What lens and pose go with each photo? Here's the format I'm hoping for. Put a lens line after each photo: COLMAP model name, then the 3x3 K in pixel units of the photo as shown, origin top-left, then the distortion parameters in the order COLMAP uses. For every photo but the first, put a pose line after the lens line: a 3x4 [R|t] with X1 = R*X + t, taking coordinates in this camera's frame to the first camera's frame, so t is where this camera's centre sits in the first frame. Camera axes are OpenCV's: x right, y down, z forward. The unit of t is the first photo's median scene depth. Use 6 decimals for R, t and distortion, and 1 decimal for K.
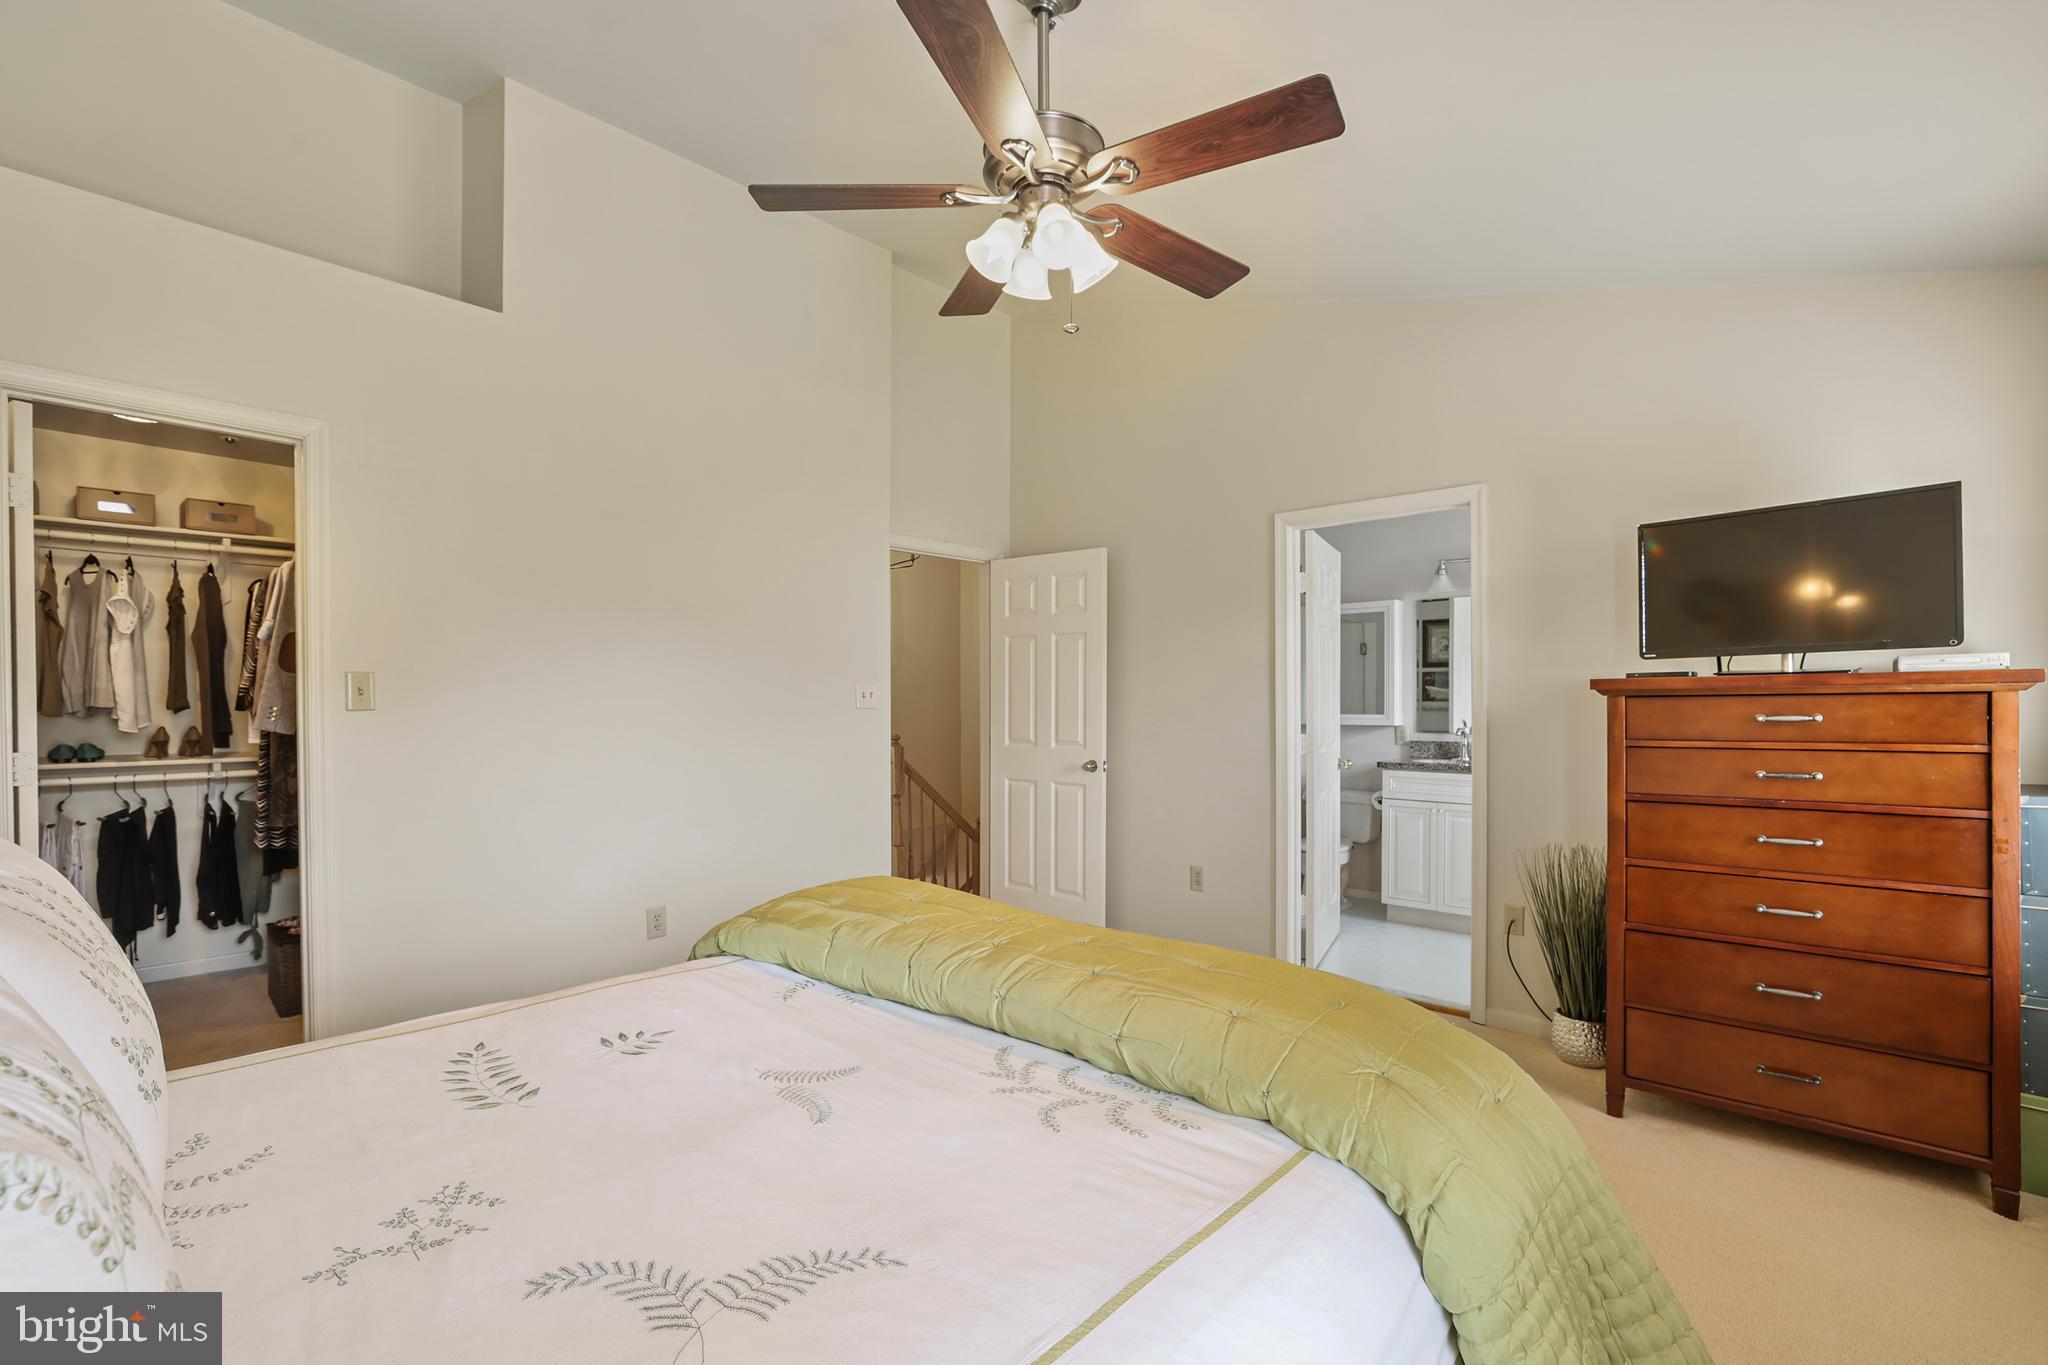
lens RADIAL K [[906.3, 0, 1023.4], [0, 906.3, 692.4], [0, 0, 1]] dist [-0.038789, 0.014880]
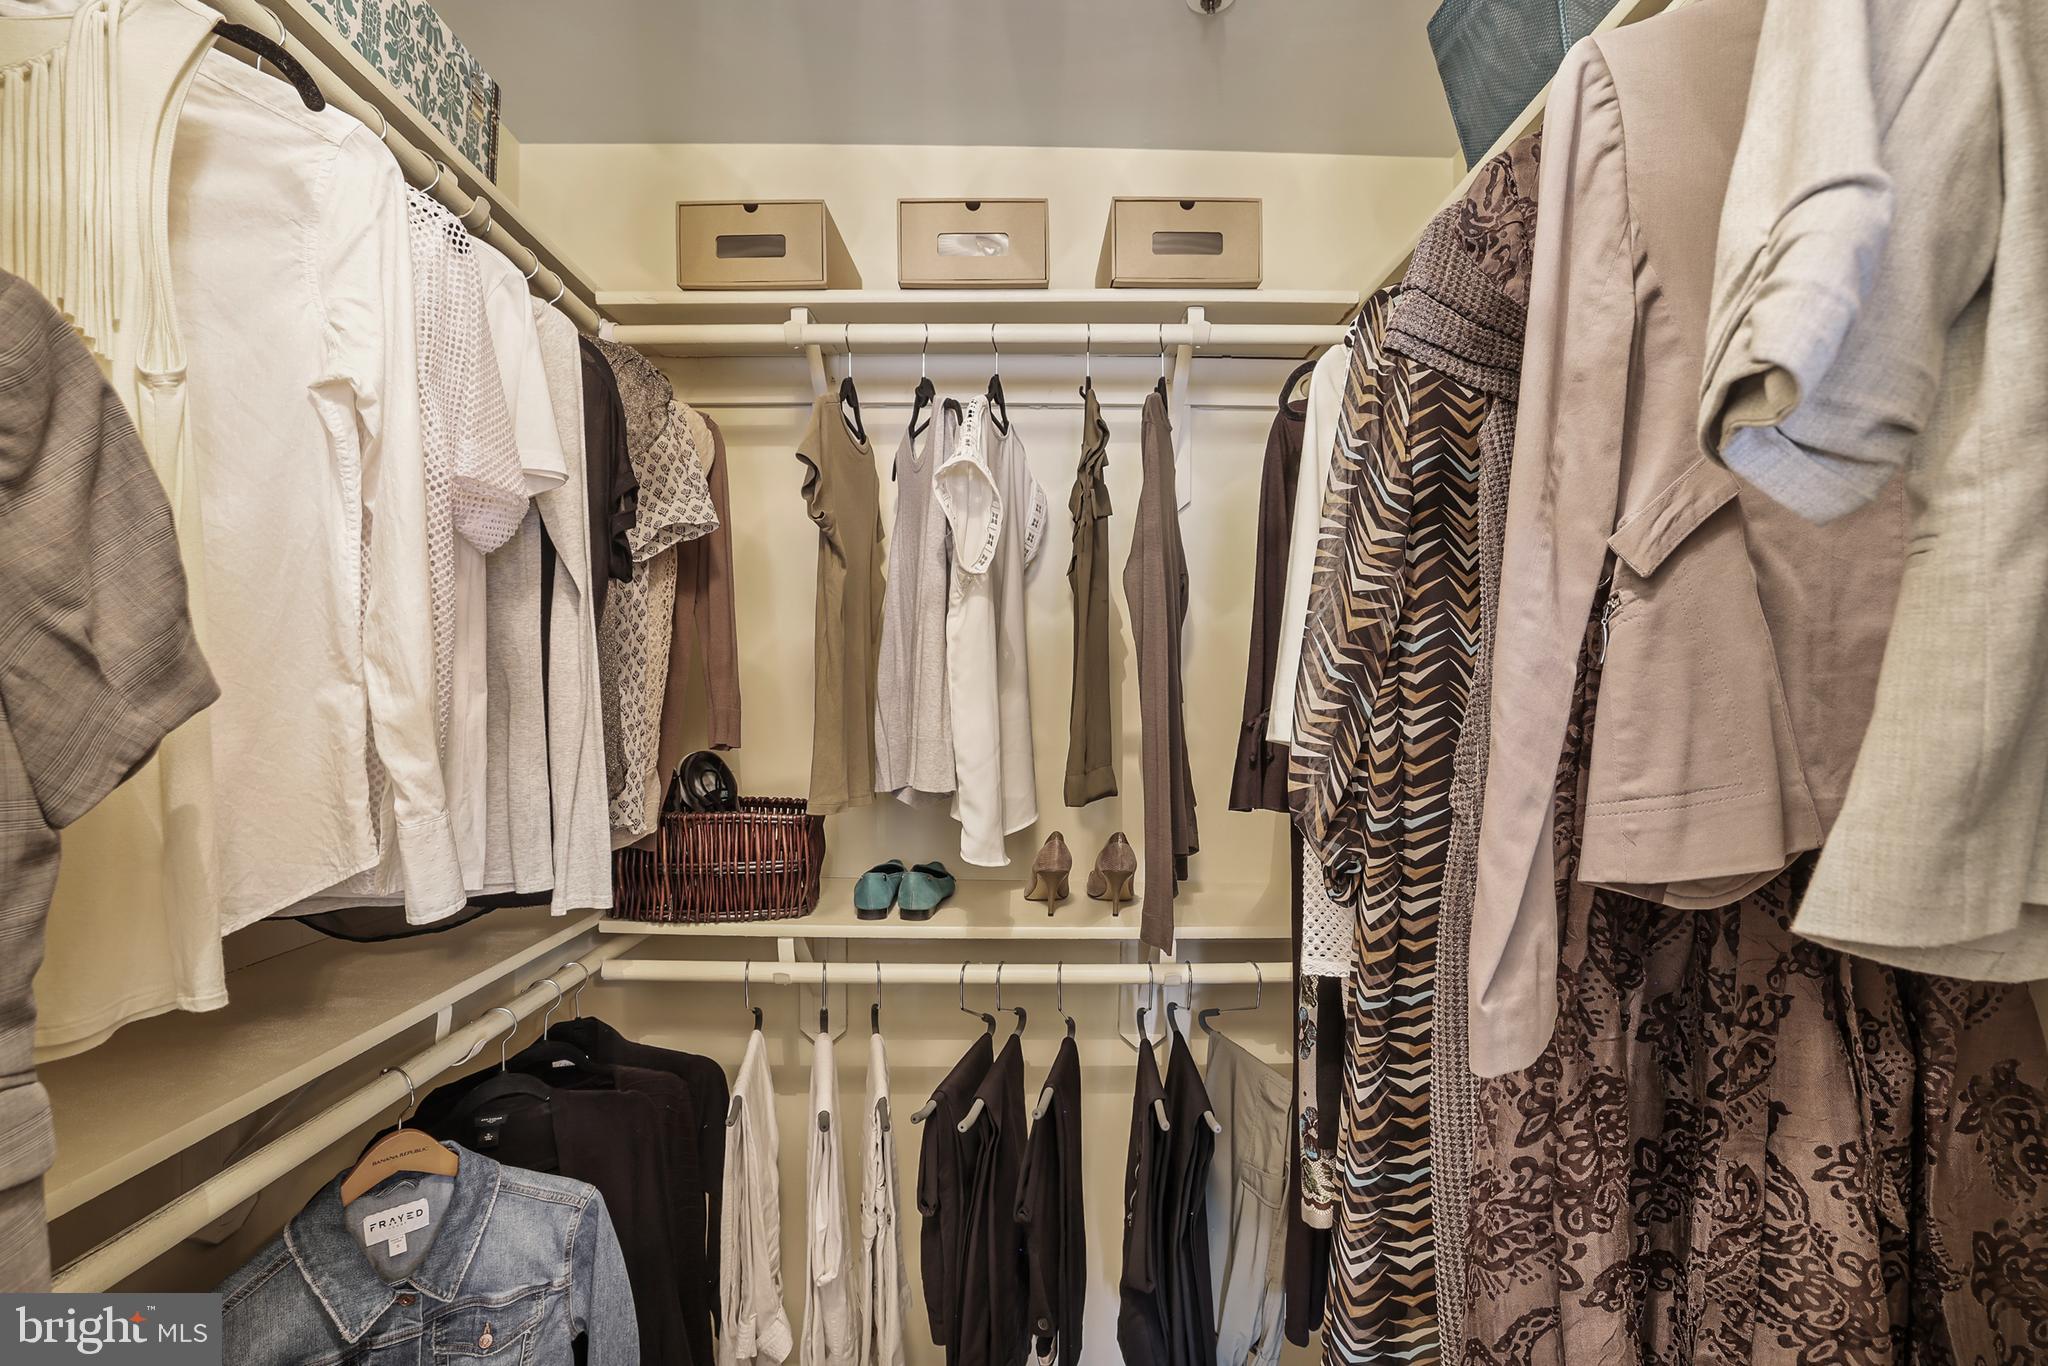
lens RADIAL K [[941.0, 0, 1020.2], [0, 941.0, 692.6], [0, 0, 1]] dist [0.000218, 0.000071]
pose [[0.681640, 0.010268, -0.731615, -0.703091], [-0.008849, 0.999944, 0.005790, -0.023385], [0.731634, 0.002528, 0.681693, 0.727101]]
